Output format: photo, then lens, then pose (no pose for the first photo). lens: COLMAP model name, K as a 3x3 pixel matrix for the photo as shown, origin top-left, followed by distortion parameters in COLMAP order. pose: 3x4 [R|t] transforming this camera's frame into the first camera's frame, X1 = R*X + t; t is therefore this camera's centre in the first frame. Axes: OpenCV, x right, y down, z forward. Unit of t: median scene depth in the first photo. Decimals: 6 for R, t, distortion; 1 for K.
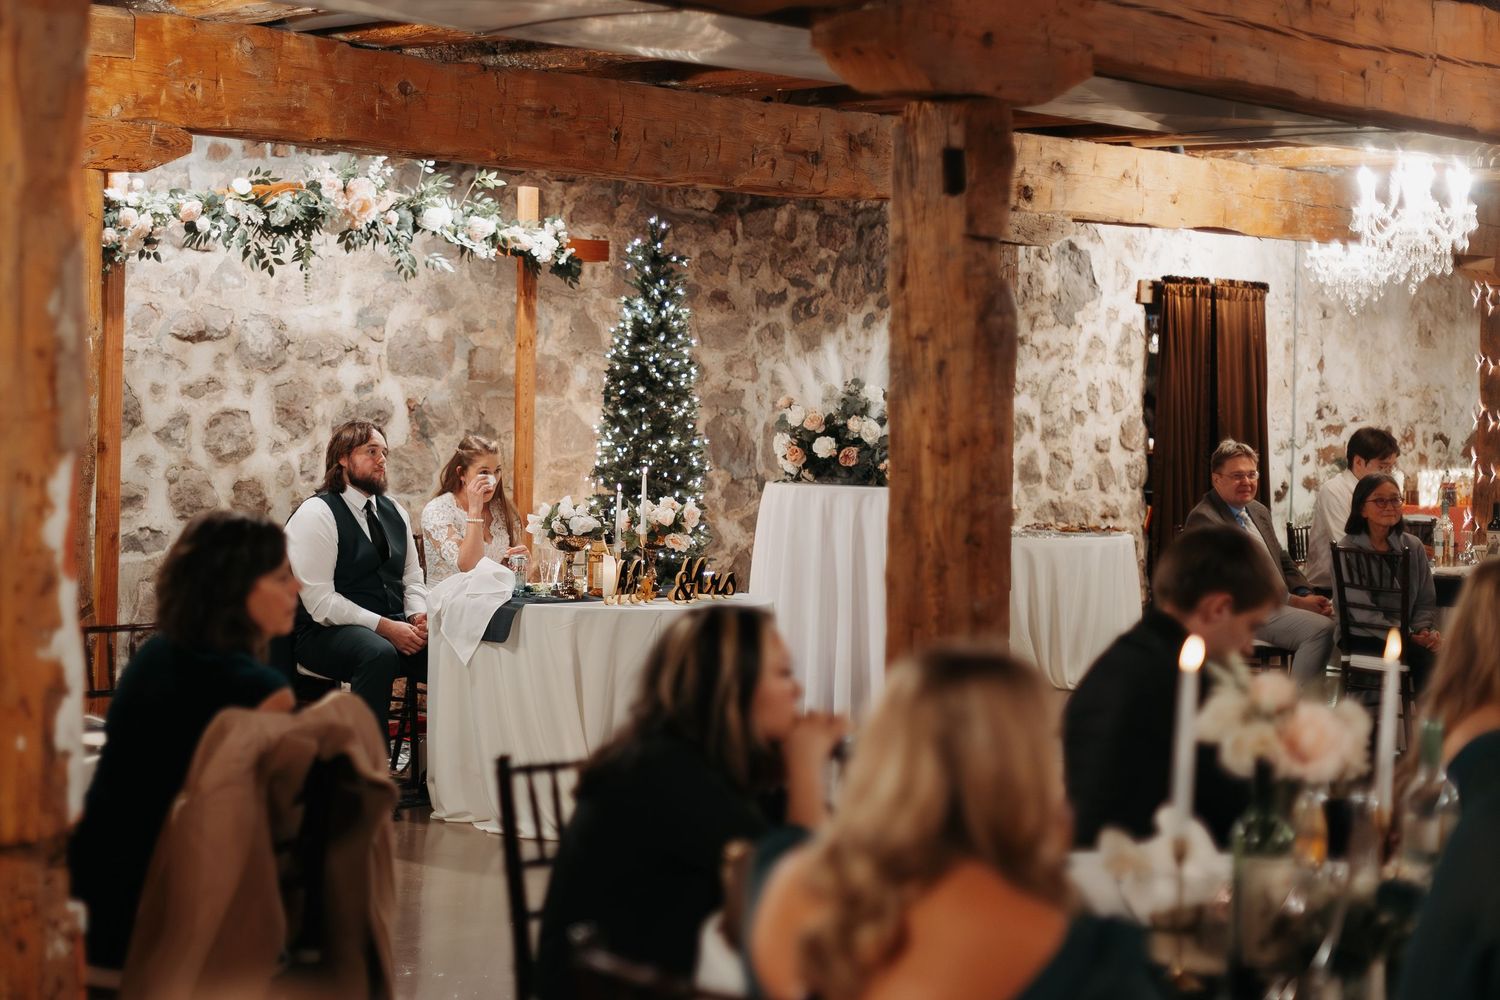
lens RADIAL K [[2153.9, 0, 749.8], [0, 2153.9, 499.4], [0, 0, 1]] dist [-0.016625, 0.000000]
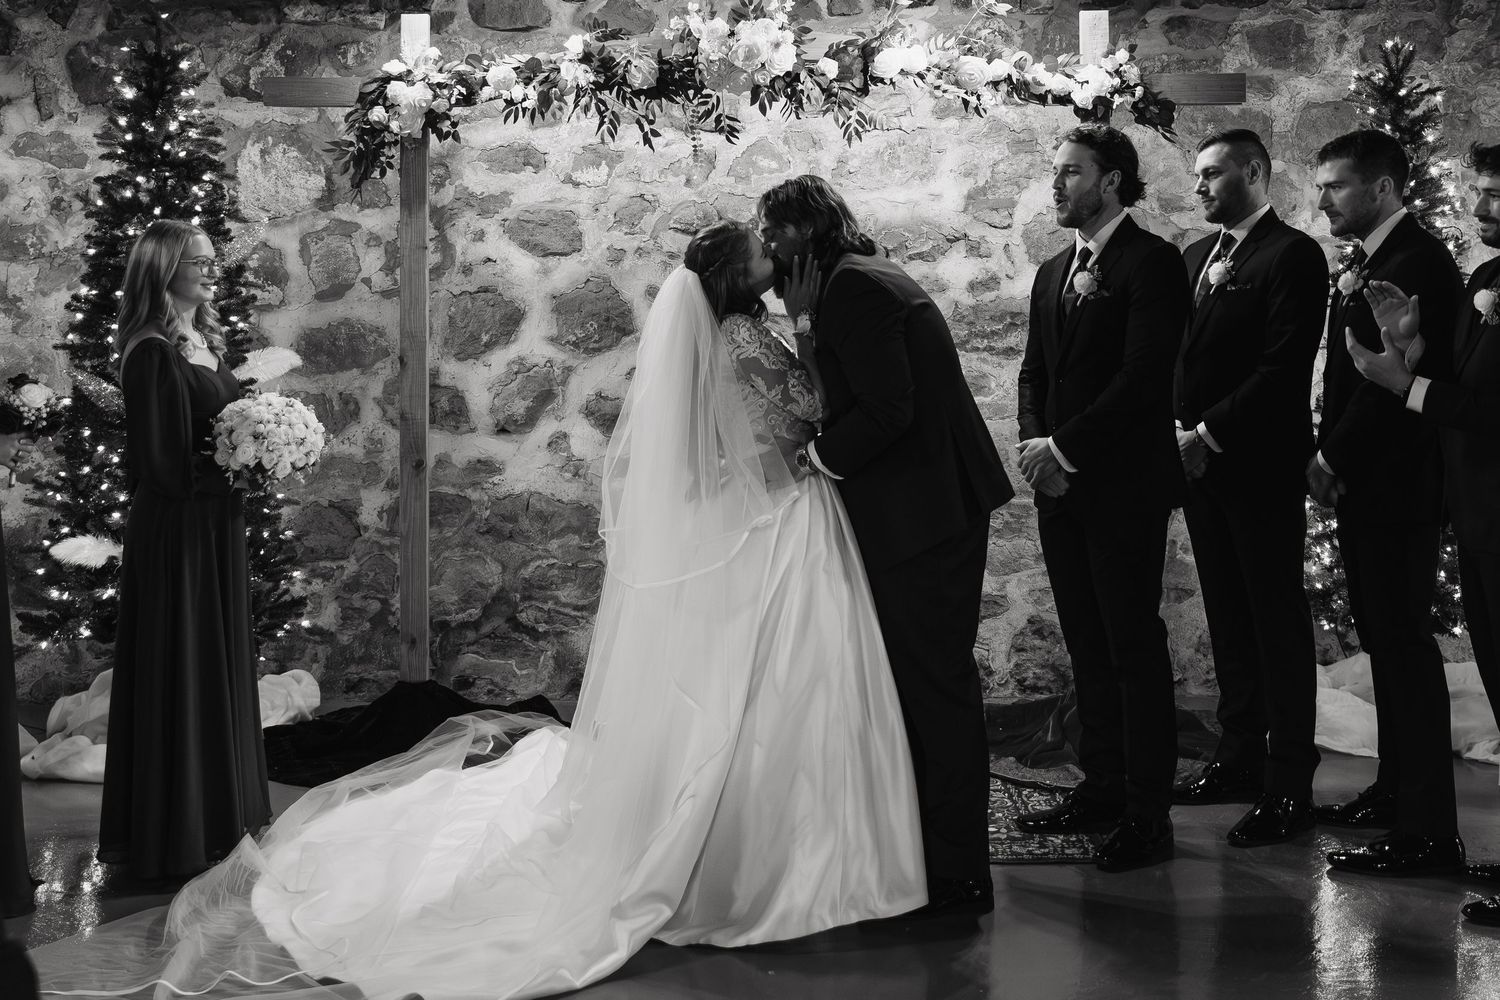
lens RADIAL K [[2003.5, 0, 750.2], [0, 2003.5, 498.4], [0, 0, 1]] dist [-0.020209, 0.000000]
pose [[0.726704, 0.035638, -0.686026, 0.301409], [-0.010738, 0.999121, 0.040528, -0.000204], [0.686867, -0.022085, 0.726447, 0.397235]]
